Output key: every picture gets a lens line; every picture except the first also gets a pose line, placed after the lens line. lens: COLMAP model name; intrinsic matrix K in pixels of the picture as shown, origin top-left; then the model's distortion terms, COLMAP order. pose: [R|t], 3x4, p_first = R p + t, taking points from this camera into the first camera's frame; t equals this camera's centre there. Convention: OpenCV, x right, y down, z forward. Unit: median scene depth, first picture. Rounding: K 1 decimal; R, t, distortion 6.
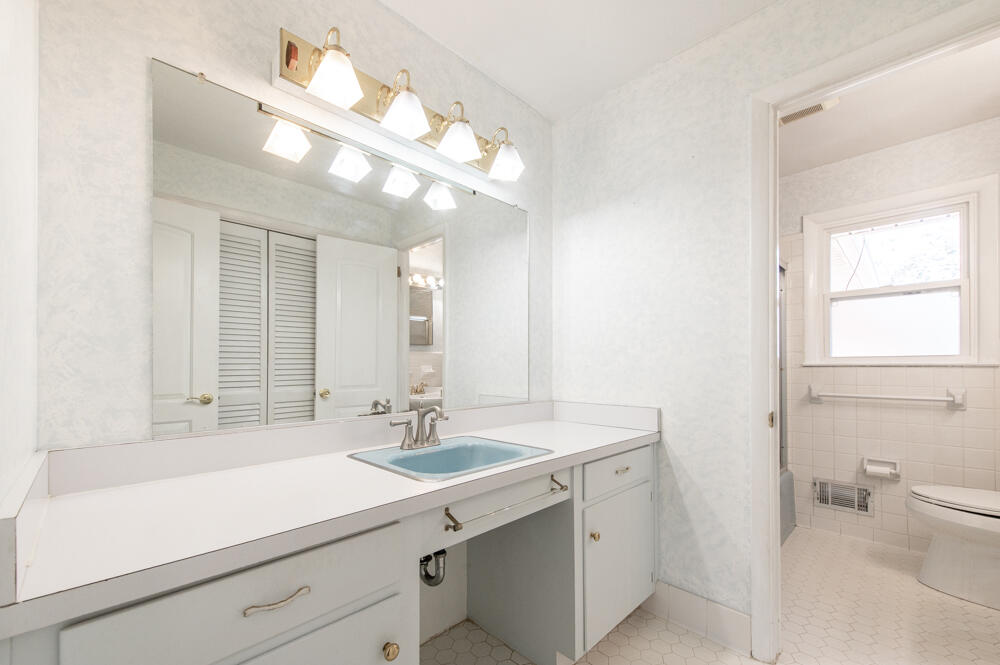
lens RADIAL K [[400.7, 0, 508.3], [0, 400.7, 364.6], [0, 0, 1]] dist [0.005801, -0.000732]
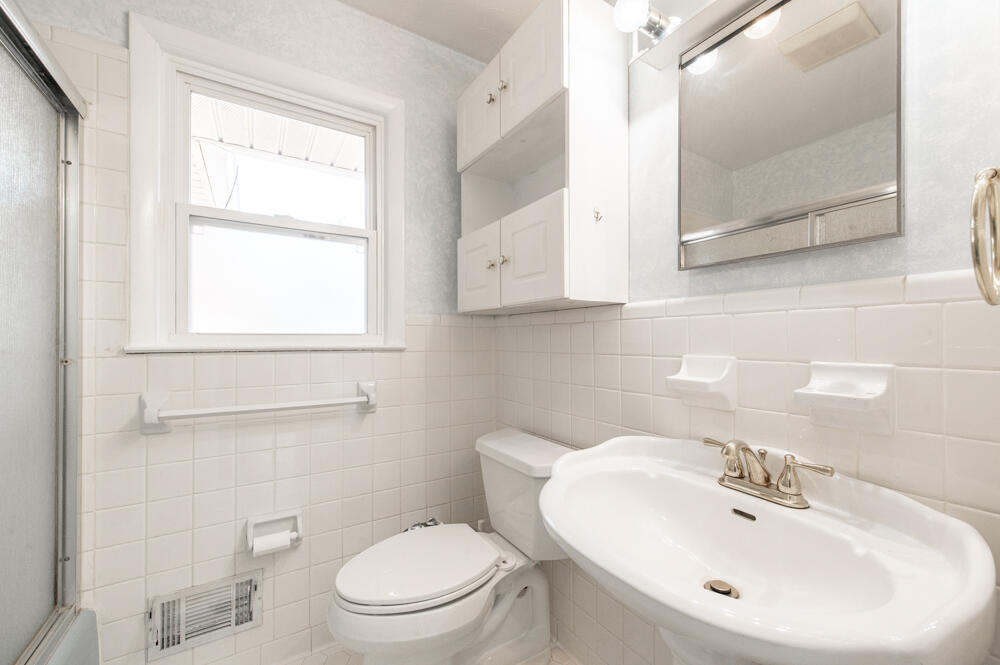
lens RADIAL K [[400.7, 0, 500.4], [0, 400.7, 337.5], [0, 0, 1]] dist [0.005801, -0.000732]
pose [[0.231506, 0.009292, 0.972789, 0.439350], [-0.004145, 0.999955, -0.008565, -0.011704], [-0.972825, -0.002049, 0.231534, 0.549647]]
